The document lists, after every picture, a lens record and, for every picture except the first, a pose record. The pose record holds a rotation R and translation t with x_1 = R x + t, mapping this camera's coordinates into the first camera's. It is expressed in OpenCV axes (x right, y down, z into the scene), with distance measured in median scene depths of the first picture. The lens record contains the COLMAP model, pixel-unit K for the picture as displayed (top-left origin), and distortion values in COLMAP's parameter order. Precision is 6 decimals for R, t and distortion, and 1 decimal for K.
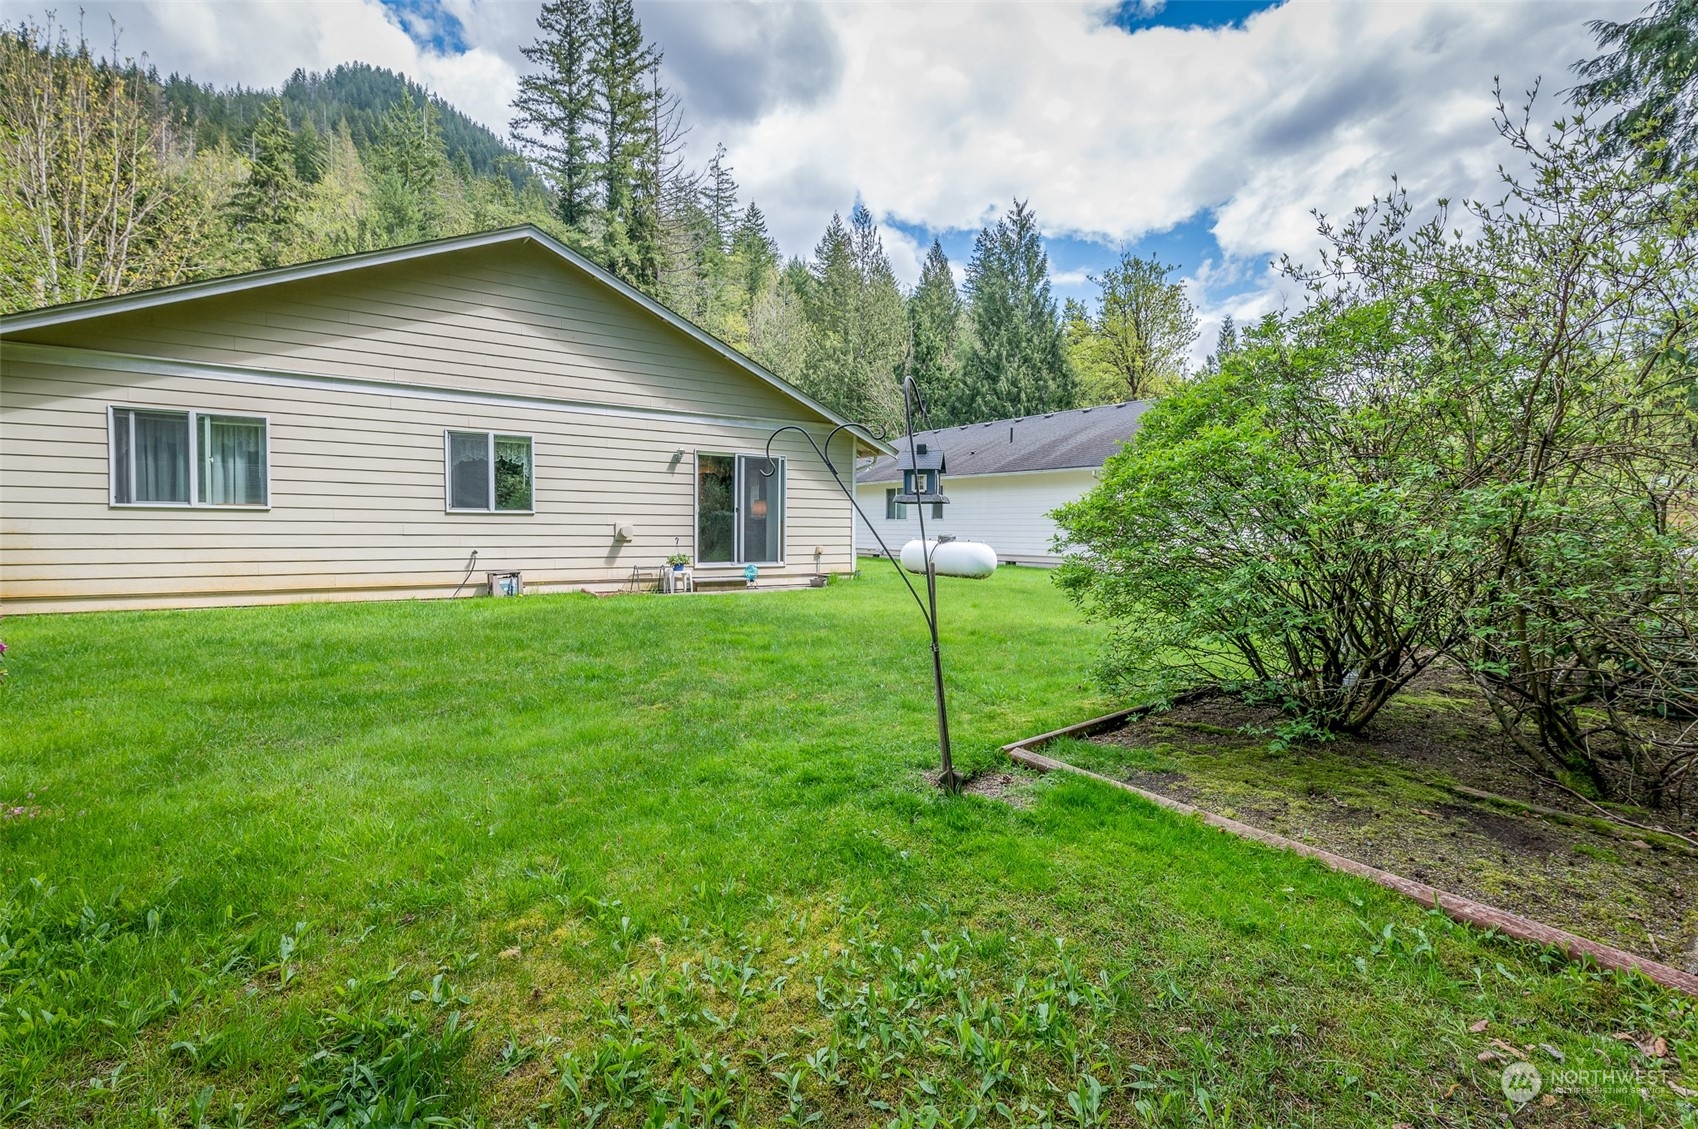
lens RADIAL K [[726.9, 0, 849.0], [0, 726.9, 564.5], [0, 0, 1]] dist [-0.000327, 0.000010]
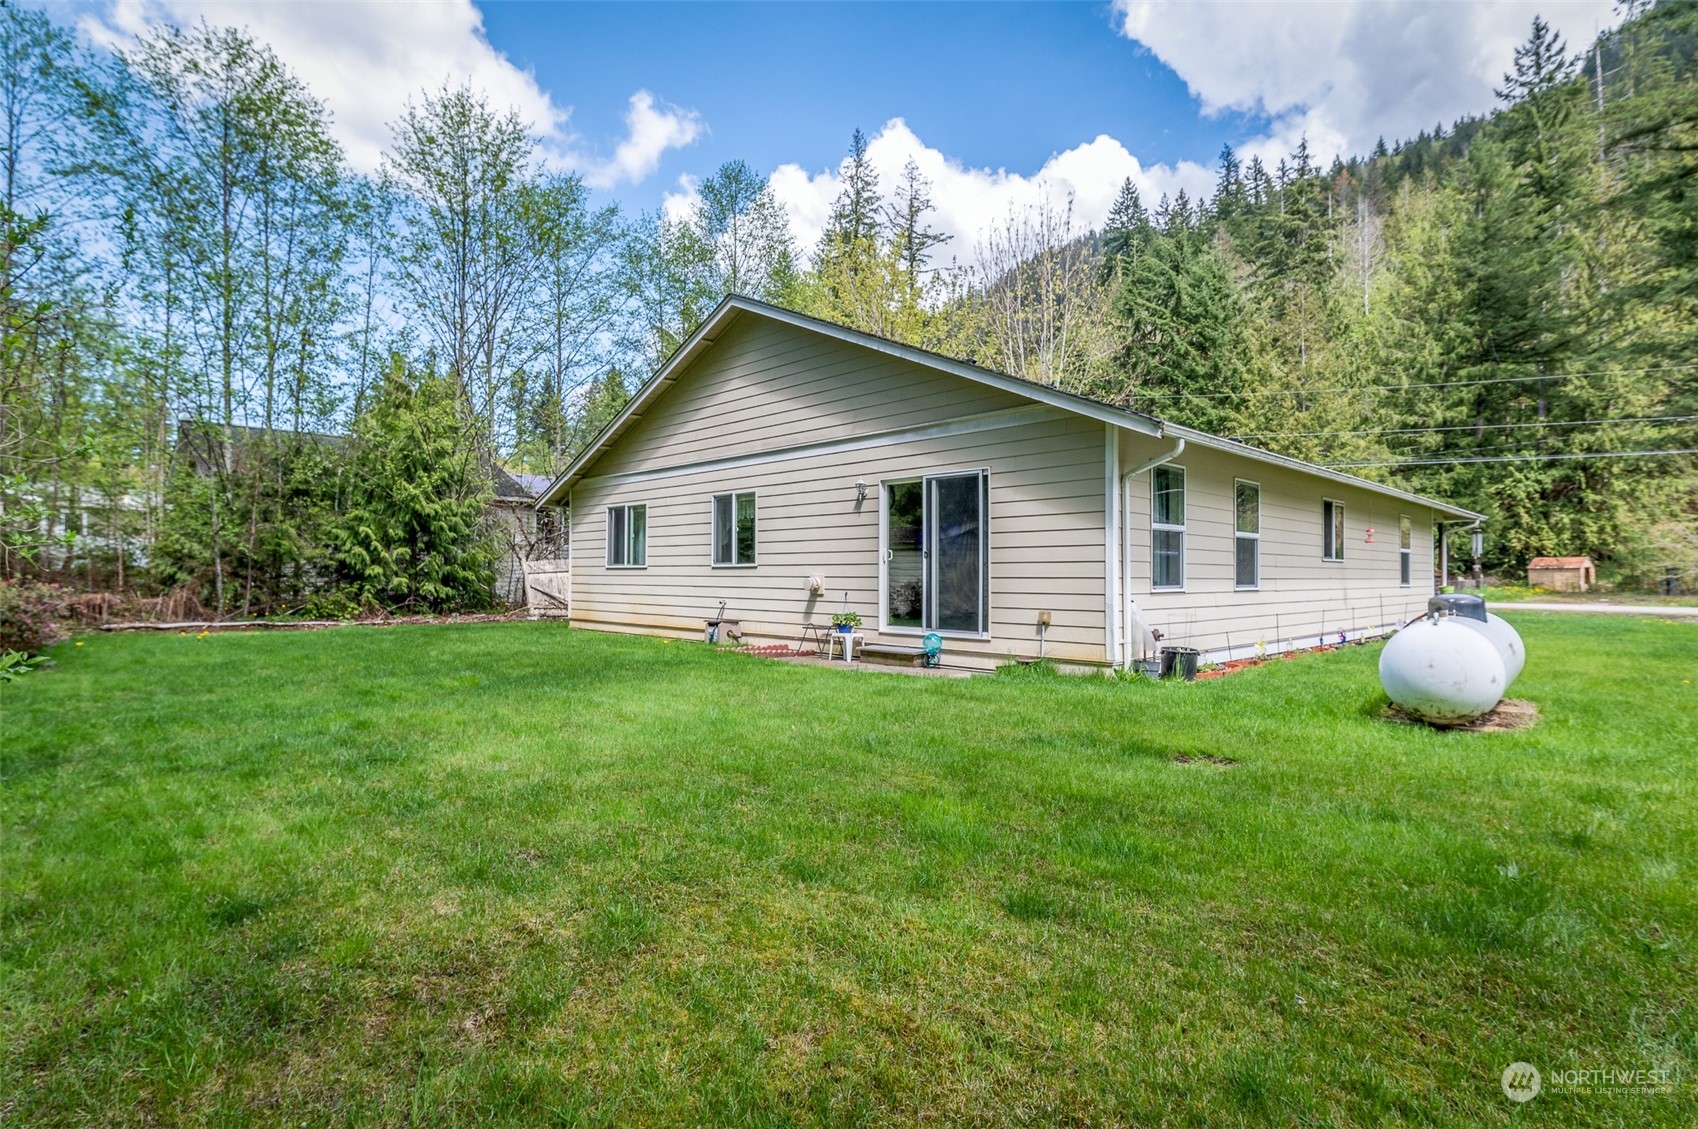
lens RADIAL K [[863.0, 0, 827.1], [0, 863.0, 583.1], [0, 0, 1]] dist [0.001450, 0.000058]
pose [[0.172889, 0.006812, -0.984918, 0.717527], [-0.041839, 0.999124, -0.000434, -0.046411], [0.984052, 0.041283, 0.173022, 0.820481]]
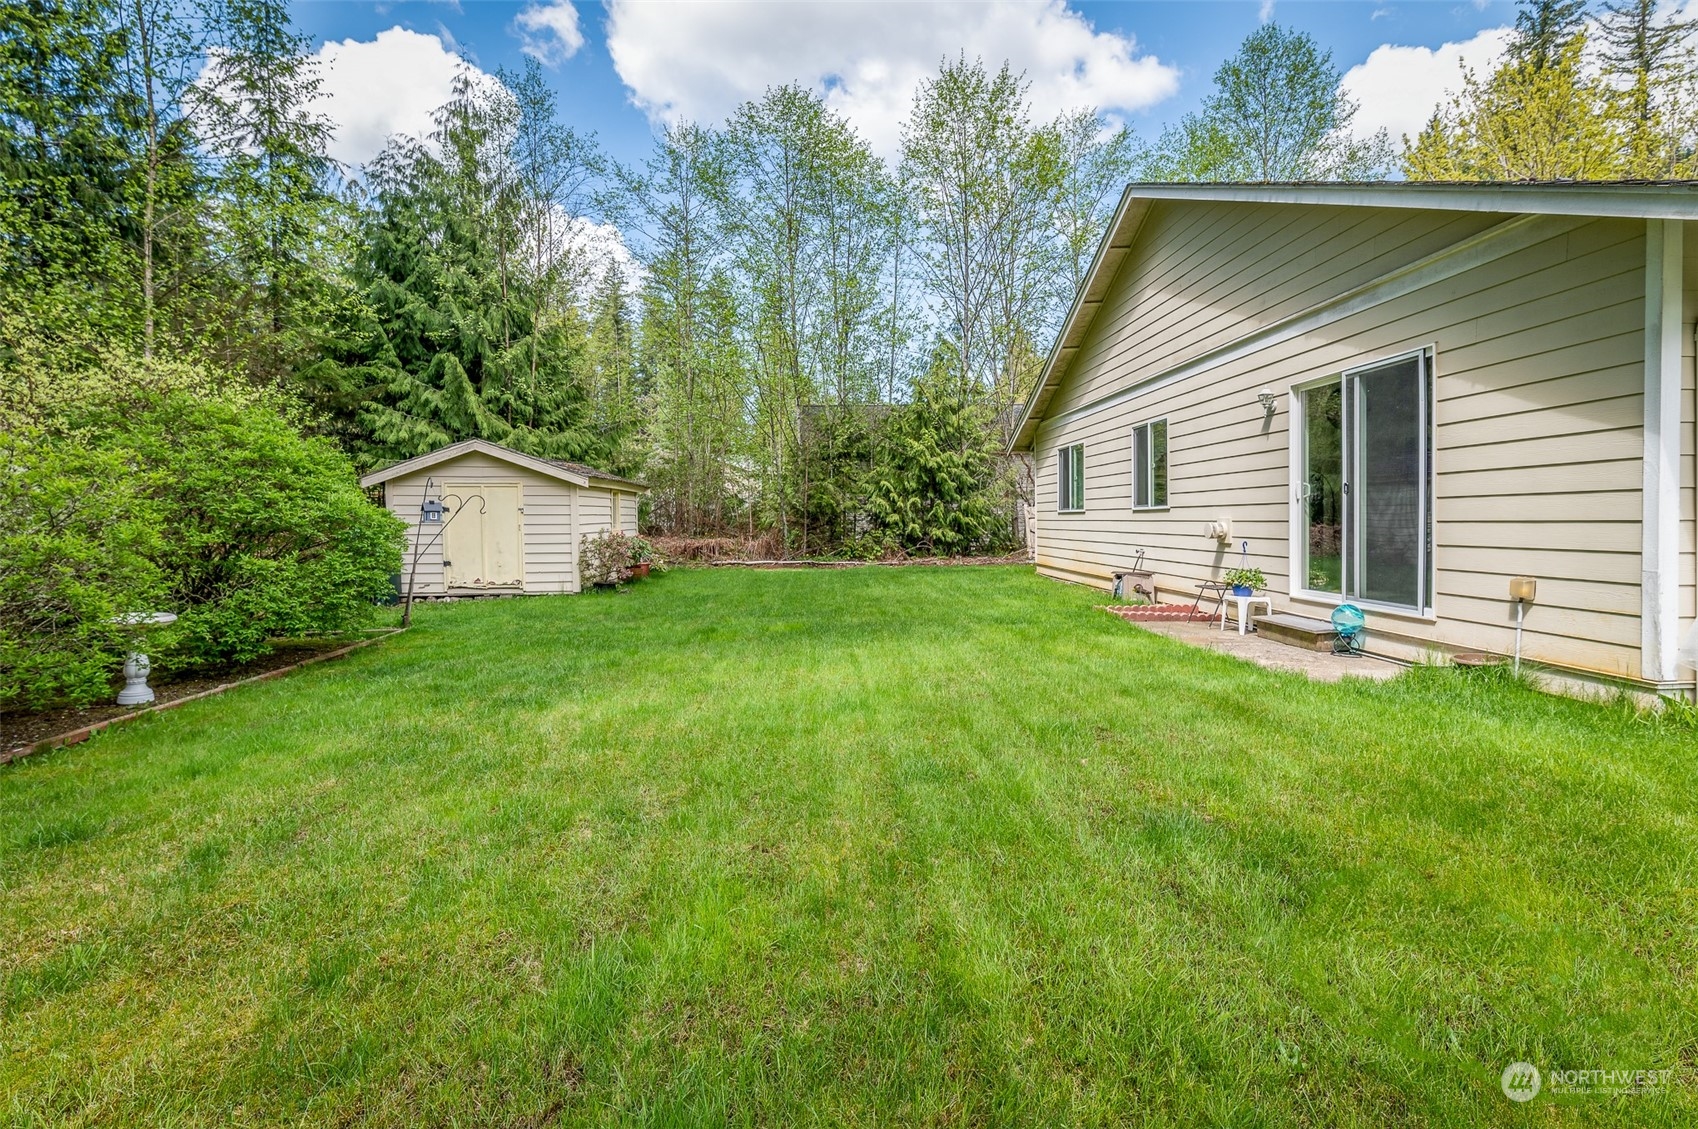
lens RADIAL K [[791.3, 0, 839.9], [0, 791.3, 561.1], [0, 0, 1]] dist [-0.003518, -0.001356]
pose [[-0.525735, 0.050441, -0.849151, 0.513640], [-0.019361, 0.997272, 0.071227, -0.062232], [0.850428, 0.053887, -0.523325, 1.070900]]
